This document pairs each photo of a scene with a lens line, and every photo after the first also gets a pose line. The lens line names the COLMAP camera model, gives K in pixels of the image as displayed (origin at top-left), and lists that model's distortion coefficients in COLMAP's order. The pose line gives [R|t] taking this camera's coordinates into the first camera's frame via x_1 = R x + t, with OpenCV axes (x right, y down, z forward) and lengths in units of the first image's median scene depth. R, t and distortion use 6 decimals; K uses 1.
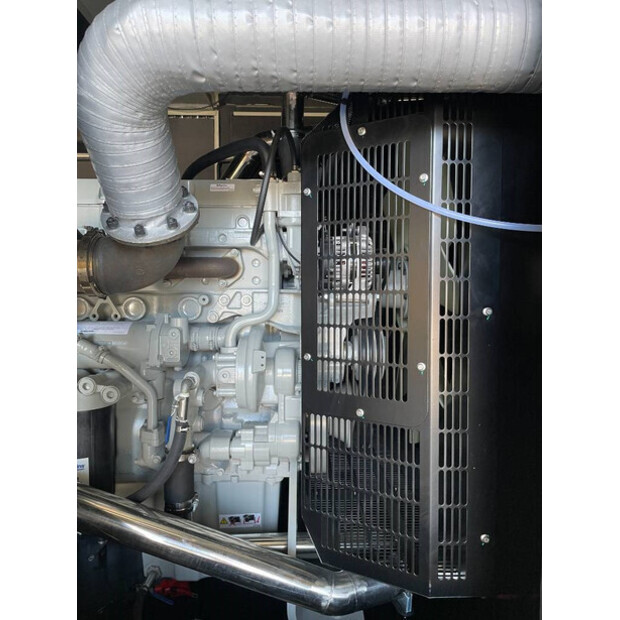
lens RADIAL K [[482.0, 0, 309.3], [0, 482.0, 296.6], [0, 0, 1]] dist [0.093108, -0.137351]
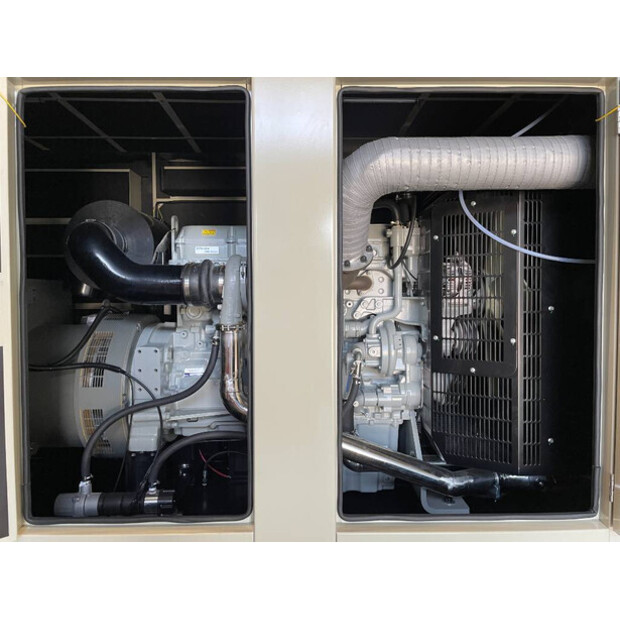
lens RADIAL K [[482.0, 0, 309.3], [0, 482.0, 296.6], [0, 0, 1]] dist [0.093108, -0.137351]
pose [[0.999953, -0.008055, 0.005452, -0.440394], [0.008140, 0.999841, -0.015893, 0.008117], [-0.005323, 0.015936, 0.999859, -0.642782]]
